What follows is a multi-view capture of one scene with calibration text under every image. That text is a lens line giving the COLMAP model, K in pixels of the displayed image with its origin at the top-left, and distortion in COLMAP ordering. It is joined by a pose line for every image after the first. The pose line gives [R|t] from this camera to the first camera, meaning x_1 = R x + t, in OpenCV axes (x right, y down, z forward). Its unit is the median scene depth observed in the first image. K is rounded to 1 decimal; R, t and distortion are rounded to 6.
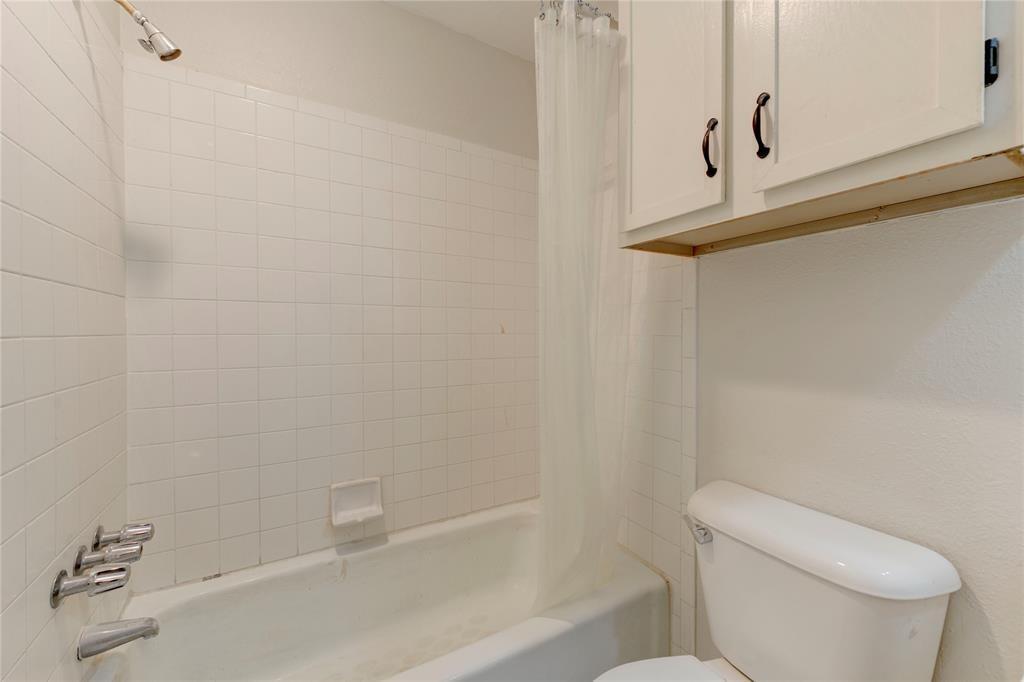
lens RADIAL K [[401.0, 0, 516.3], [0, 401.0, 337.0], [0, 0, 1]] dist [0.010736, -0.003860]
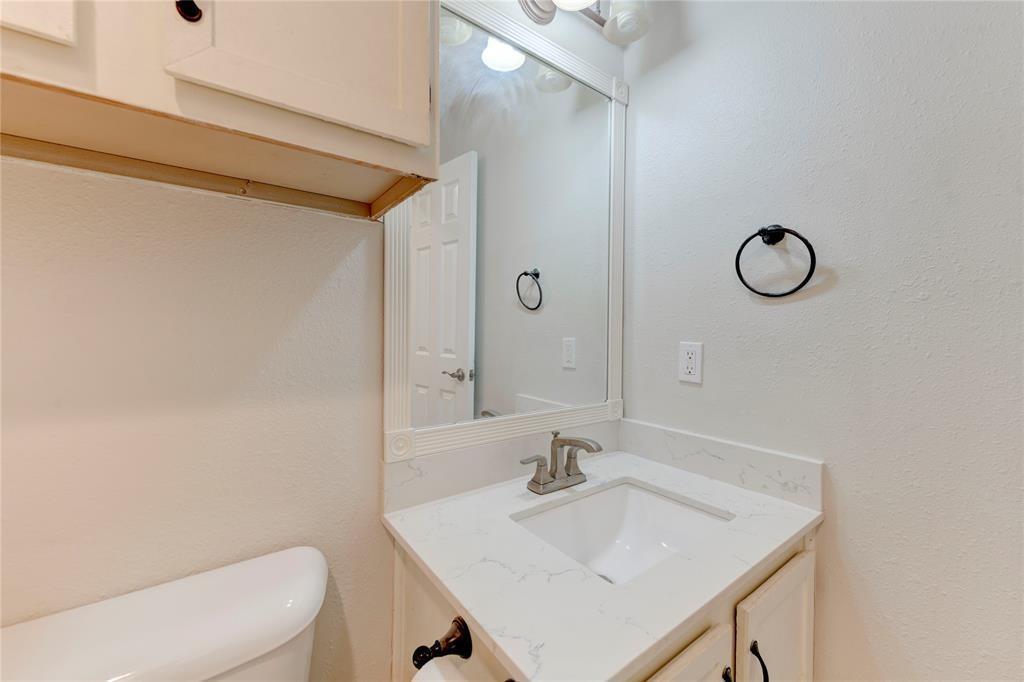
lens RADIAL K [[401.0, 0, 516.3], [0, 401.0, 337.0], [0, 0, 1]] dist [0.010736, -0.003860]
pose [[-0.108197, -0.019734, 0.993934, -0.007393], [0.006221, 0.999770, 0.020527, -0.007251], [-0.994110, 0.008404, -0.108049, 0.589956]]
